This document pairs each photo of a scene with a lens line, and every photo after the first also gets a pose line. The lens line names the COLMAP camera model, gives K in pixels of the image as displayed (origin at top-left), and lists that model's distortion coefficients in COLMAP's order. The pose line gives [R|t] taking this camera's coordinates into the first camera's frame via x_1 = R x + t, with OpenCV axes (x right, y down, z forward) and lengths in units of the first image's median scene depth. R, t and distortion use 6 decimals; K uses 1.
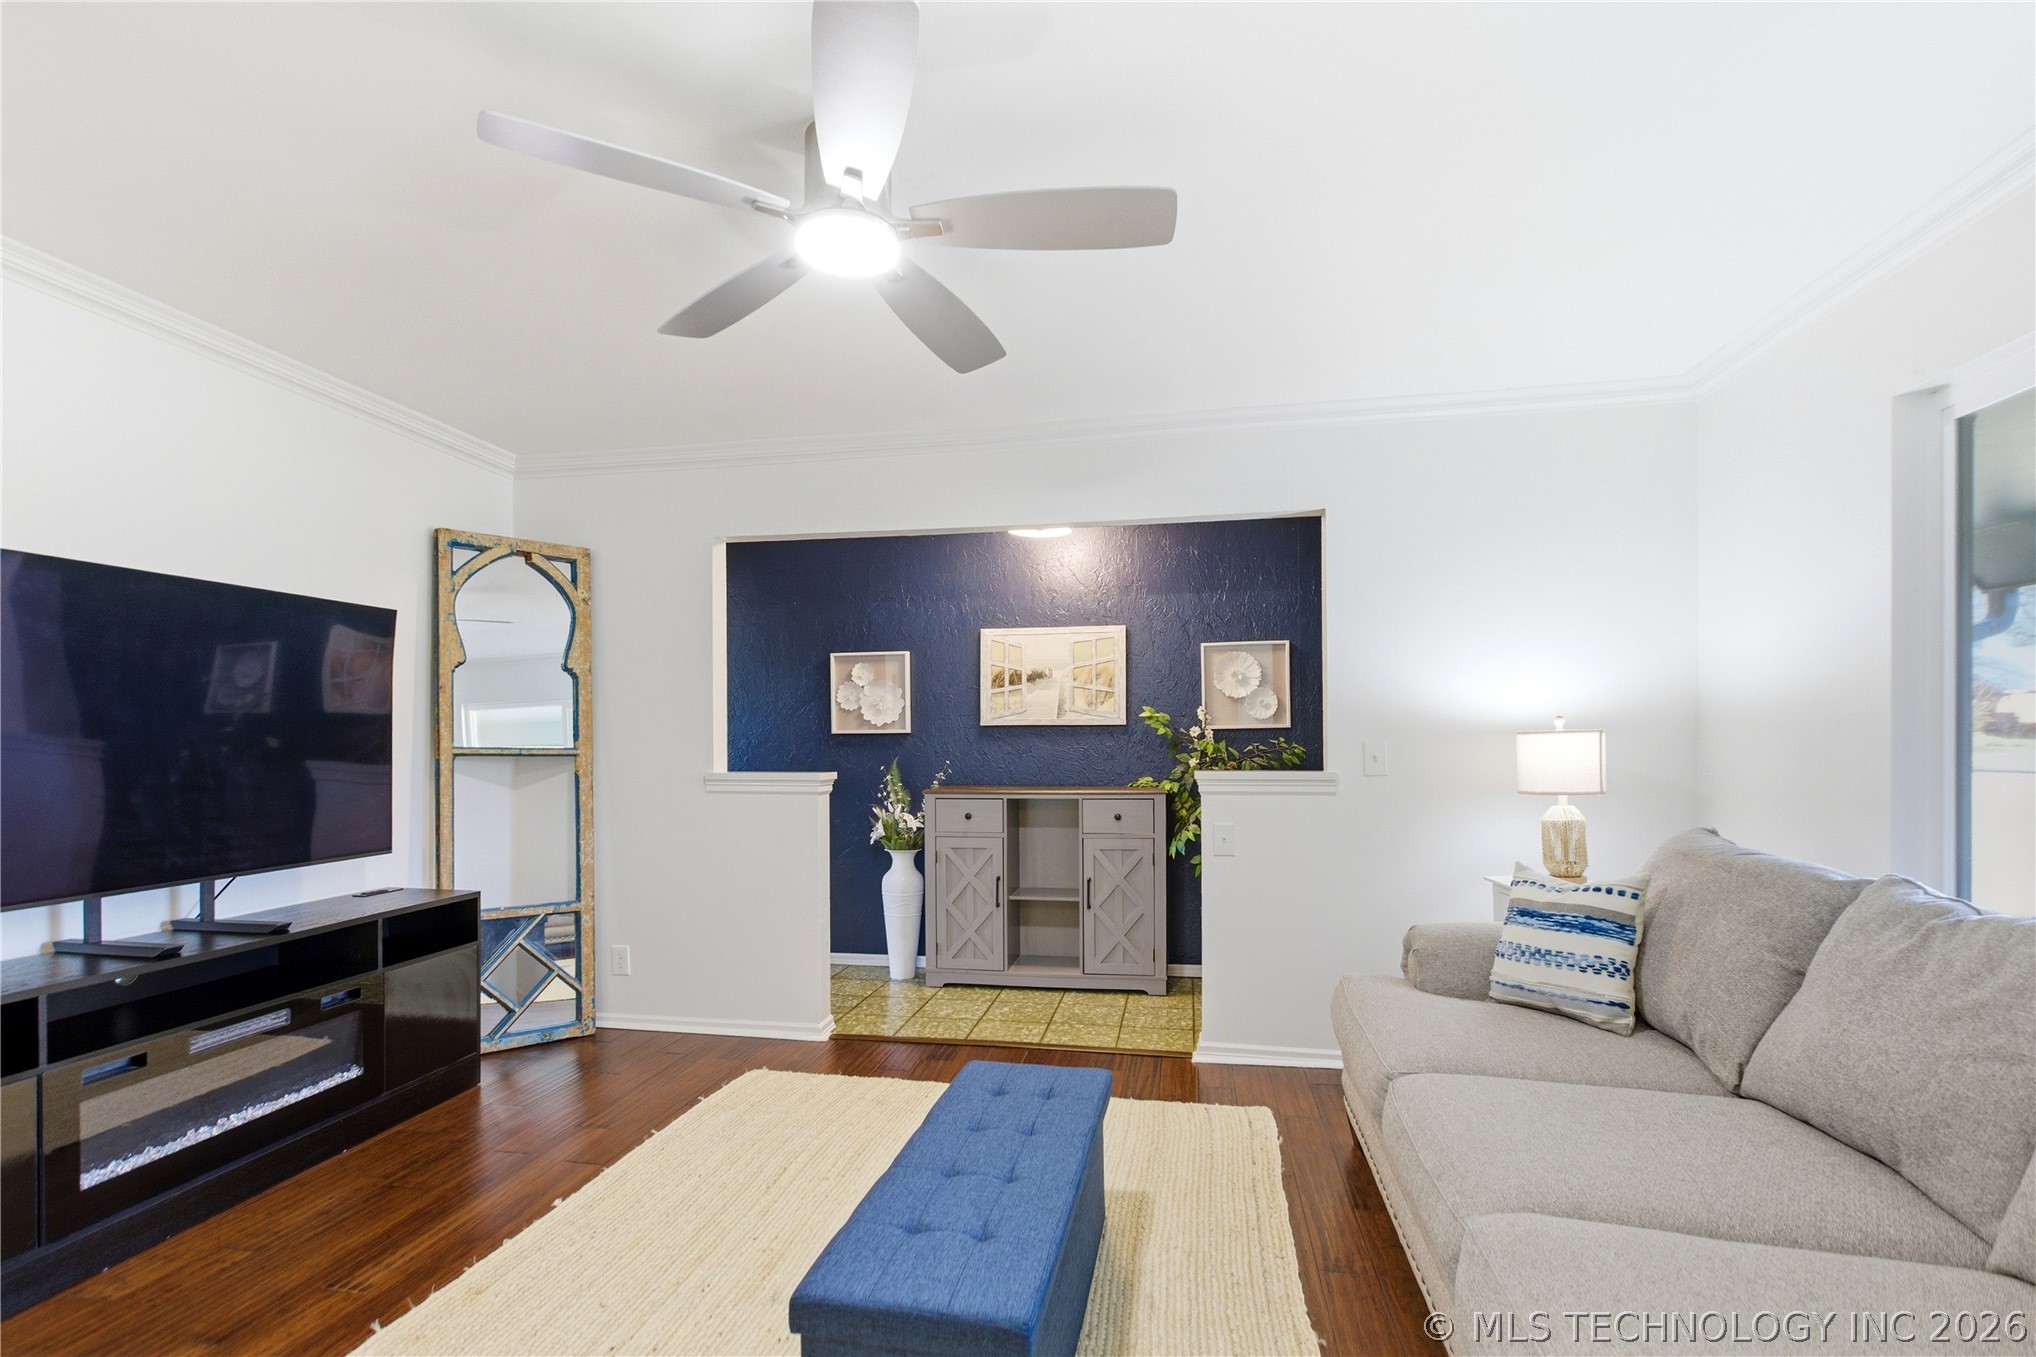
lens RADIAL K [[959.3, 0, 1025.2], [0, 959.3, 736.6], [0, 0, 1]] dist [-0.011727, -0.000422]
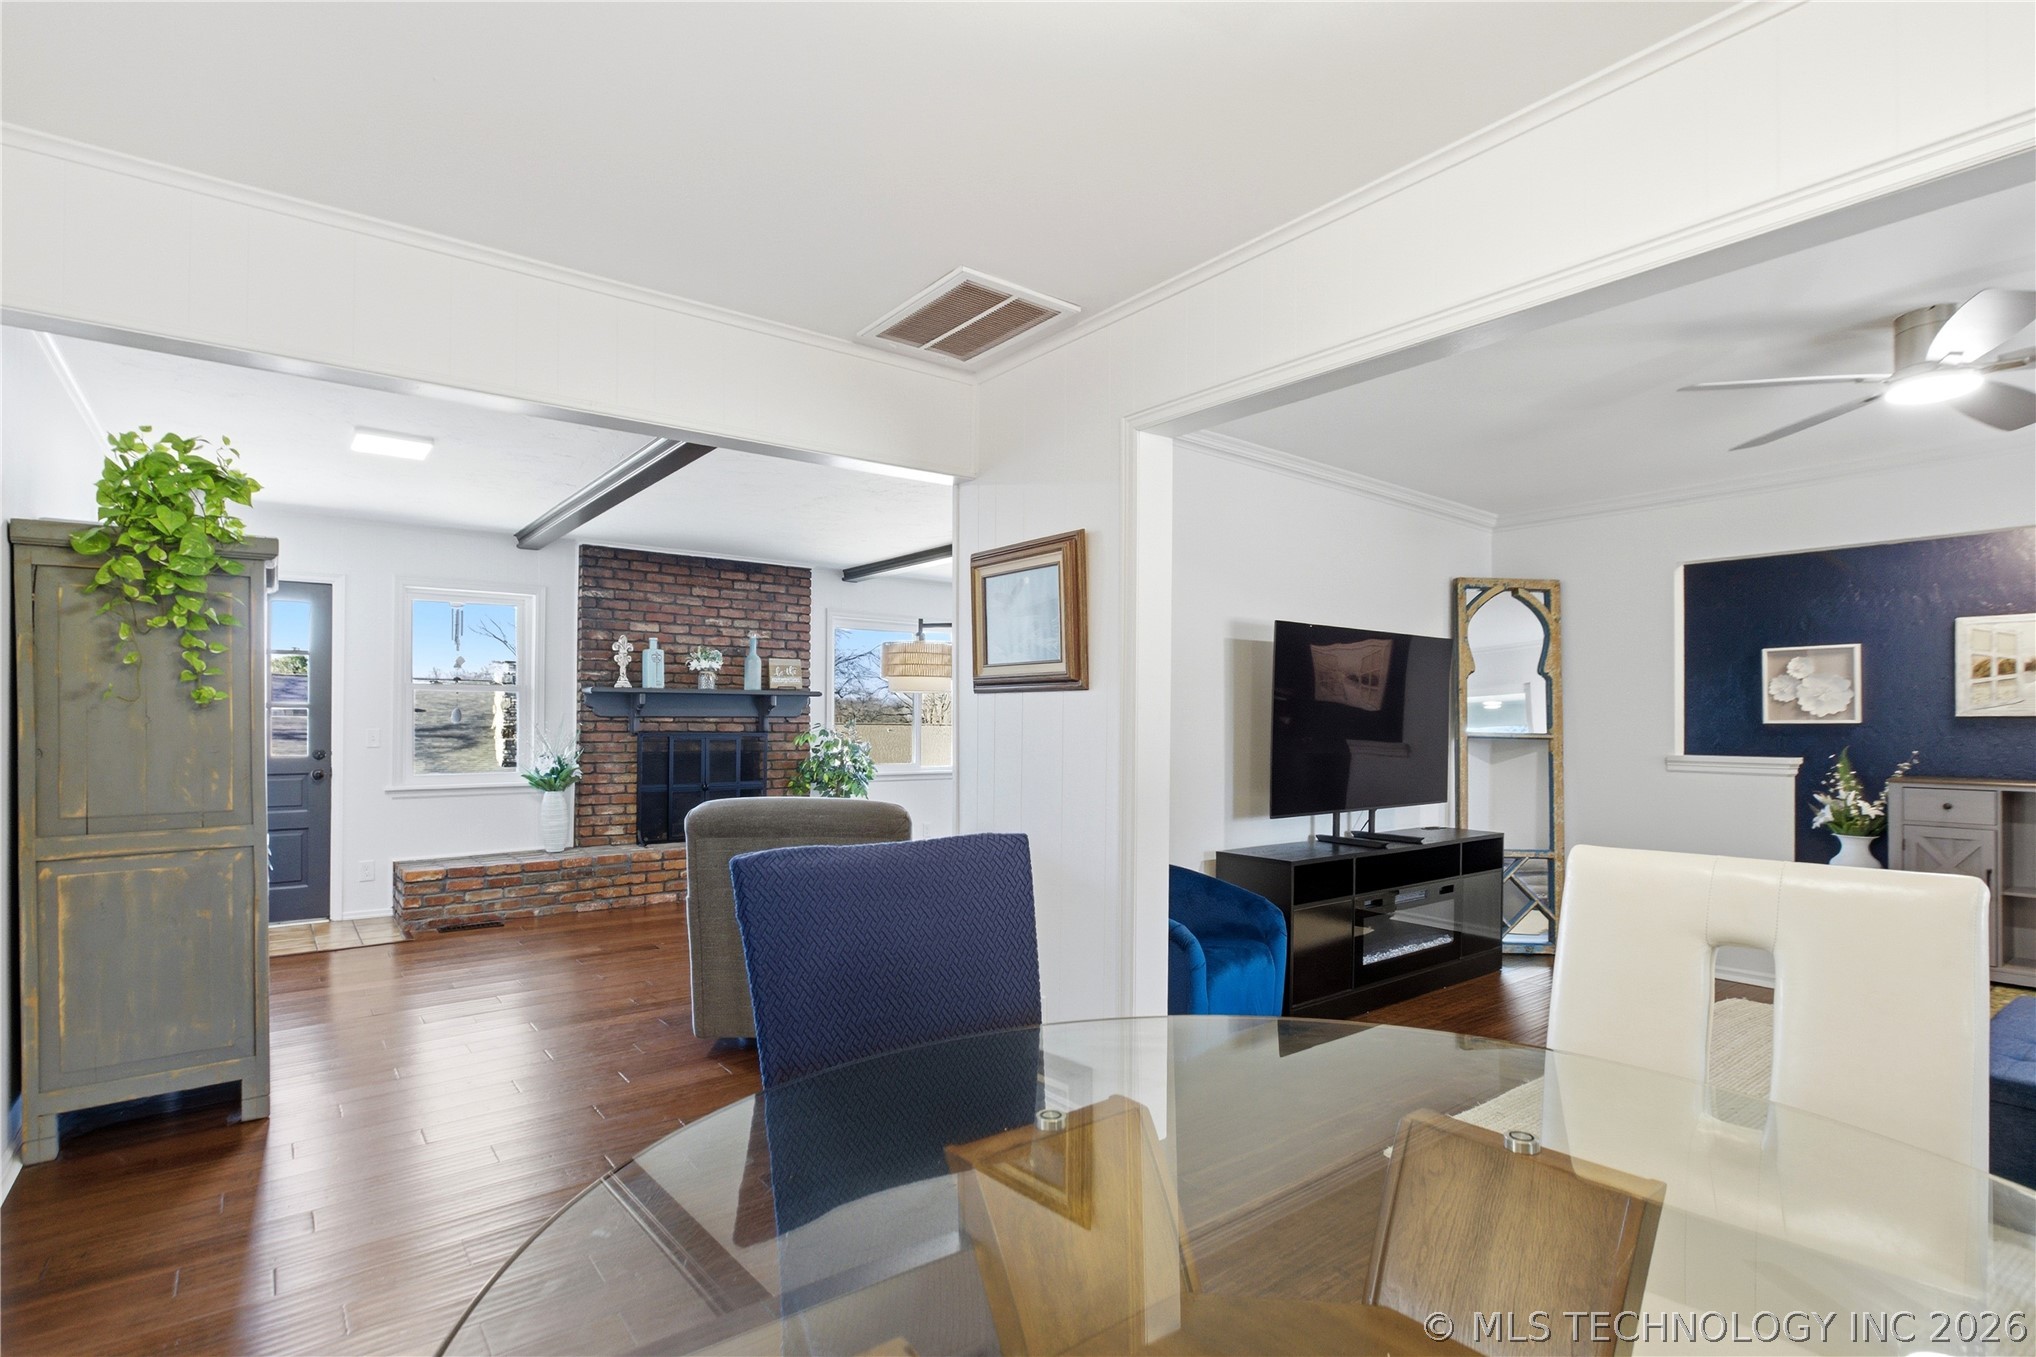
lens RADIAL K [[1006.8, 0, 1019.6], [0, 1006.8, 711.4], [0, 0, 1]] dist [0.001260, 0.002832]
pose [[0.750359, -0.001094, -0.661030, -0.092901], [-0.007557, 0.999919, -0.010232, 0.001406], [0.660988, 0.012673, 0.750290, -0.462976]]
